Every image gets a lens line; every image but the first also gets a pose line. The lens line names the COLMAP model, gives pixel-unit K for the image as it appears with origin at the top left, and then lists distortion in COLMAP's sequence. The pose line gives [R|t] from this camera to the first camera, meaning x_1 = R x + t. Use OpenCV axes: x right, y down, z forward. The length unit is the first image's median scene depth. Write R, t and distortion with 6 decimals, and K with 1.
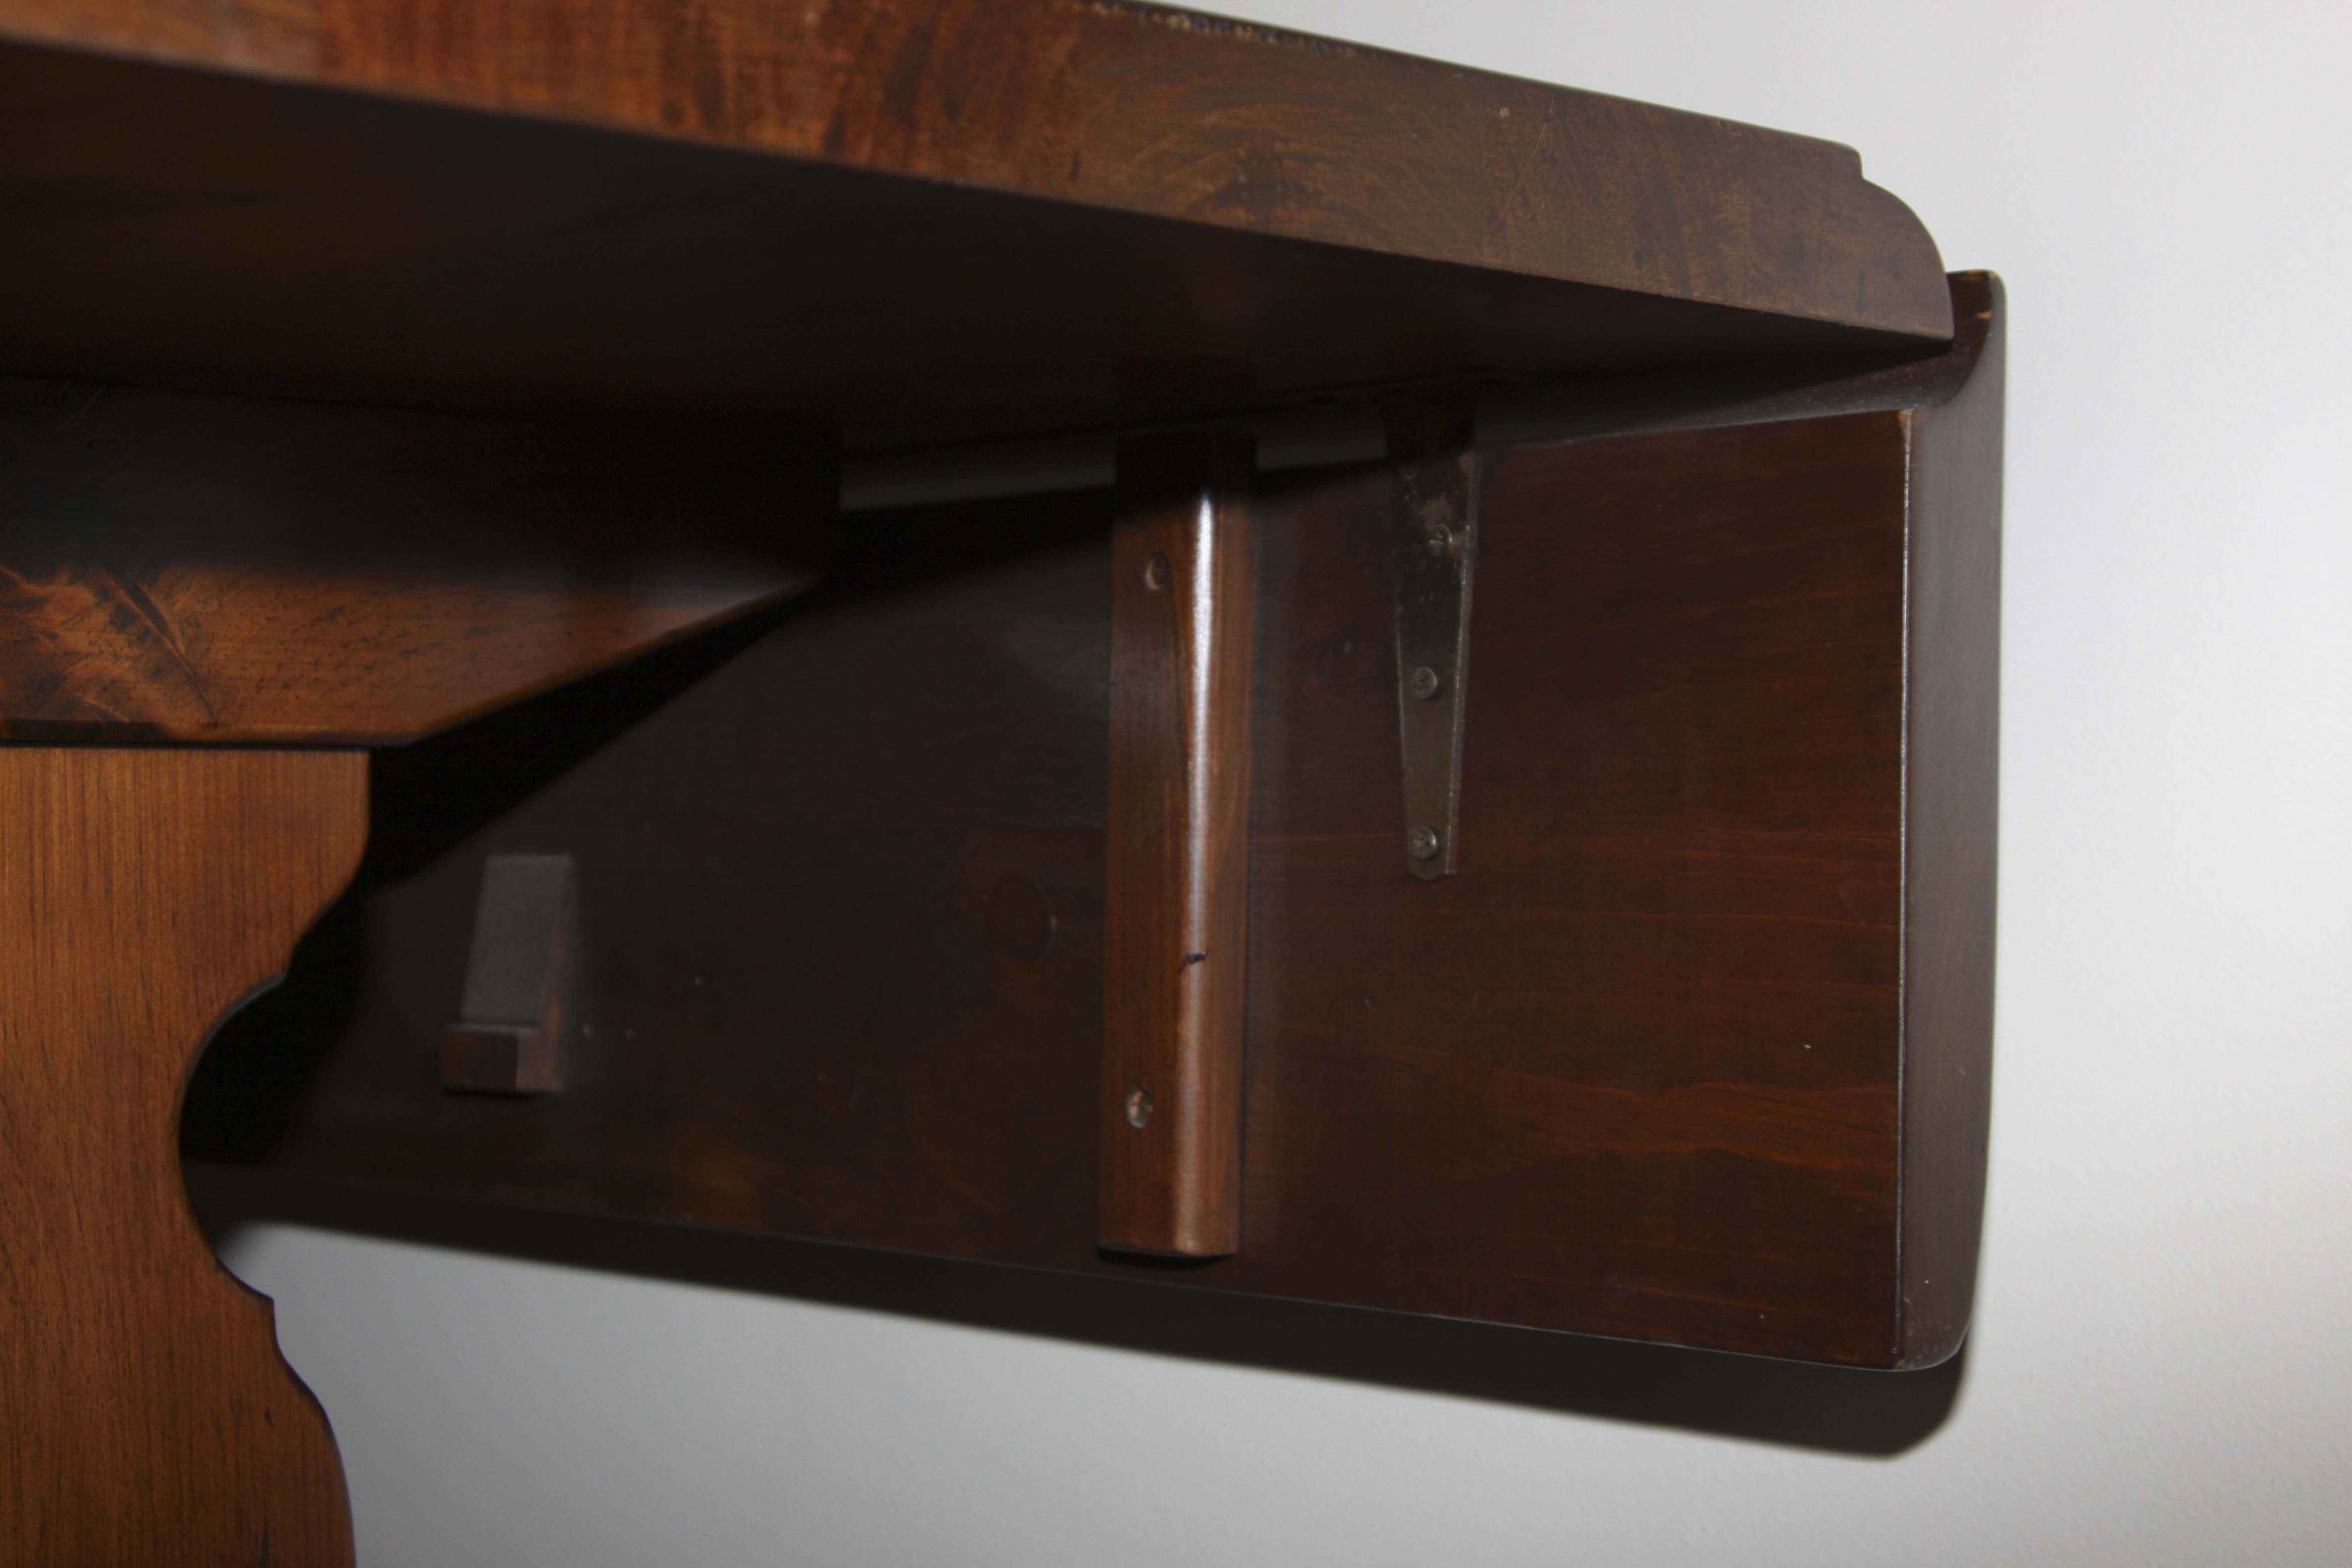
lens RADIAL K [[3722.6, 0, 1186.4], [0, 3722.6, 785.8], [0, 0, 1]] dist [0.032985, 0.000000]
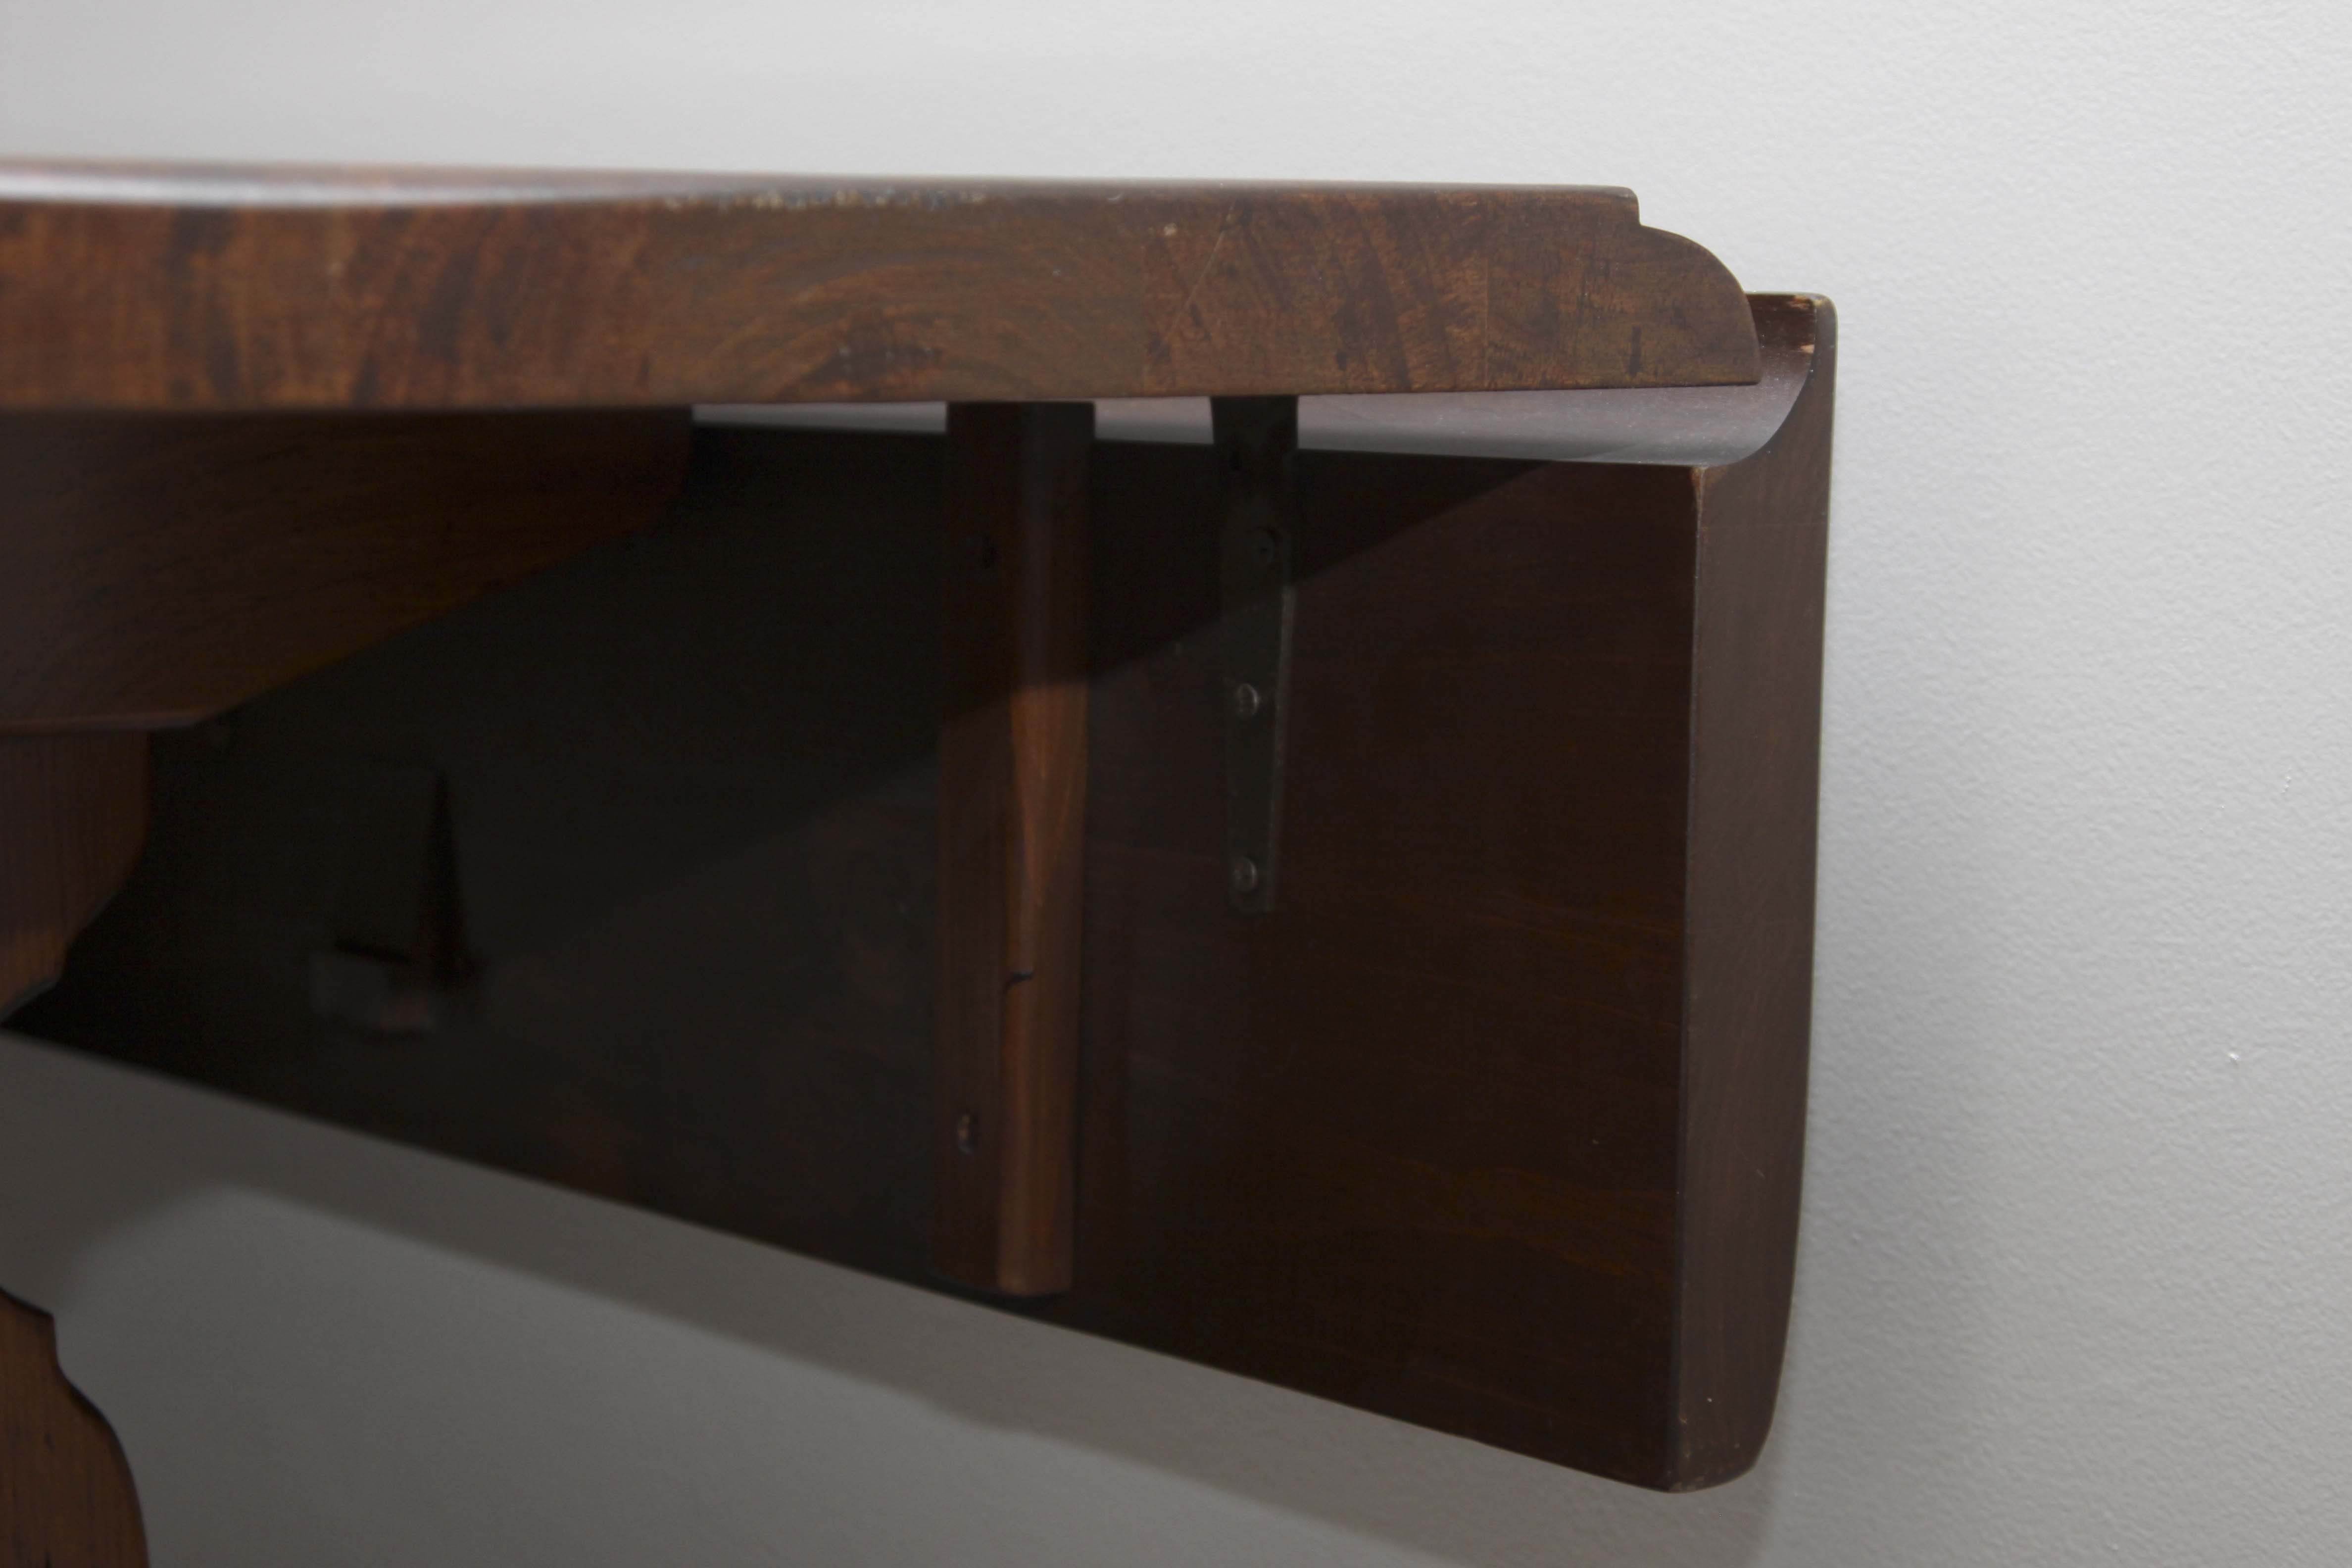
lens RADIAL K [[4852.3, 0, 1169.1], [0, 4852.3, 778.3], [0, 0, 1]] dist [0.122647, 0.000000]
pose [[0.994436, 0.013073, -0.104528, 0.232102], [-0.001411, 0.993833, 0.110877, -0.192665], [0.105333, -0.110113, 0.988322, -0.251559]]
